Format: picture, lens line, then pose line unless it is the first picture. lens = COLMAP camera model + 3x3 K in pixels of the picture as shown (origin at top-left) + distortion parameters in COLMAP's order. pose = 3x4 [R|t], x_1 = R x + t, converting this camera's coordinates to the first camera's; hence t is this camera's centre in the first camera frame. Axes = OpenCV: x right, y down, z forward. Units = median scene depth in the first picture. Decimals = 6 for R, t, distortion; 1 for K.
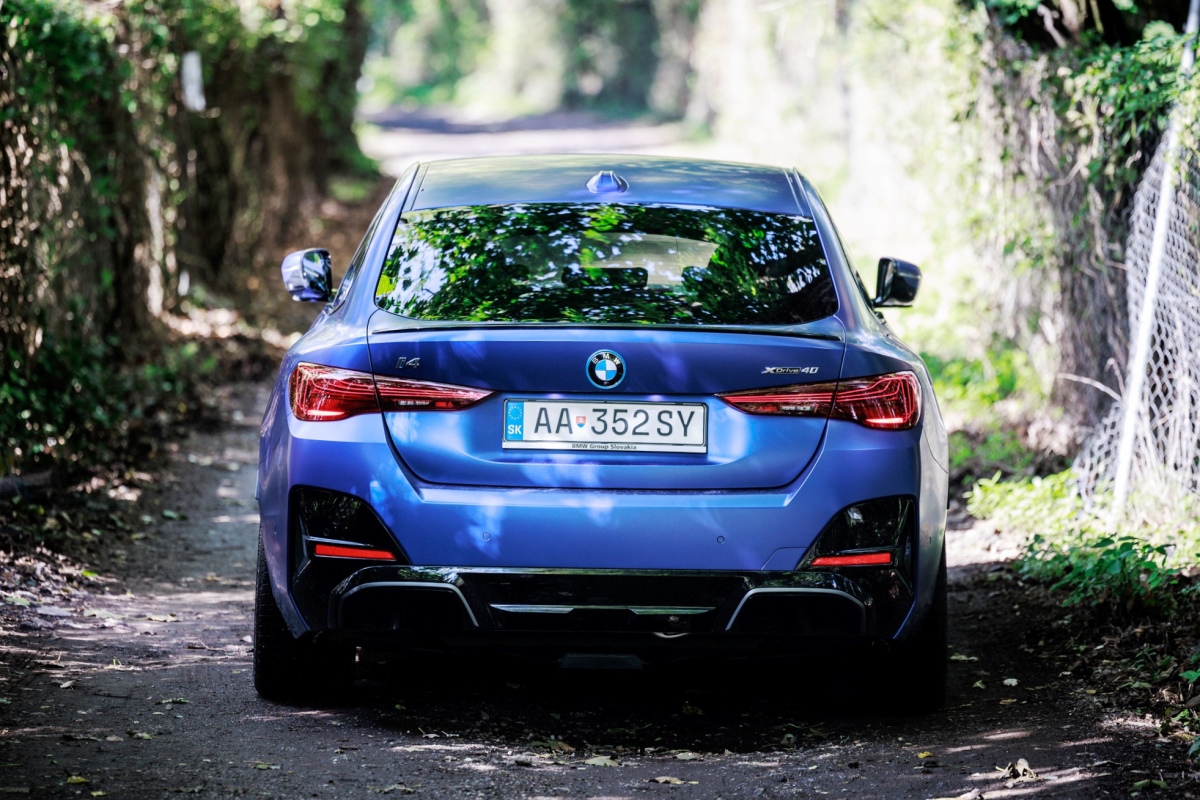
lens RADIAL K [[6928.2, 0, 600.0], [0, 6928.2, 400.0], [0, 0, 1]] dist [-2.999154, -1.176502]
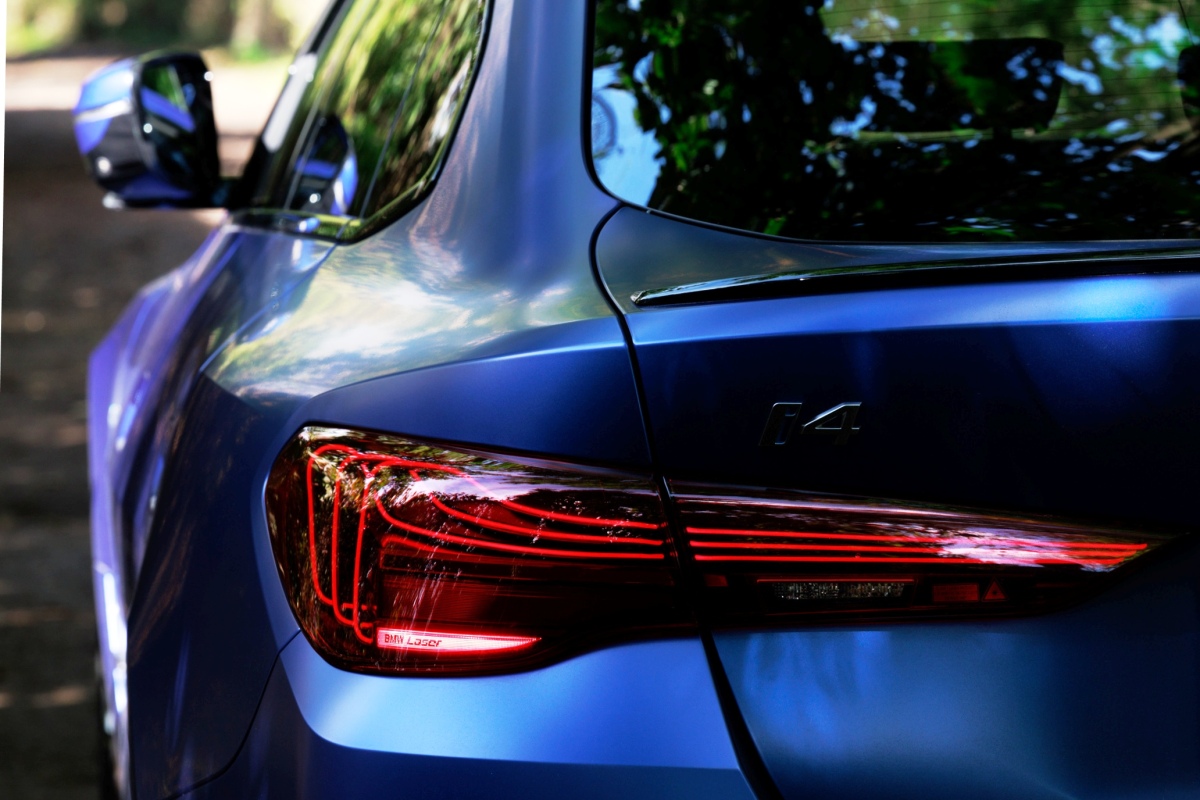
lens RADIAL K [[6928.2, 0, 600.0], [0, 6928.2, 400.0], [0, 0, 1]] dist [-2.999154, -1.176502]
pose [[0.996515, -0.018748, 0.081284, -0.053769], [0.018202, 0.999807, 0.007447, -0.008157], [-0.081408, -0.005941, 0.996663, 0.756771]]
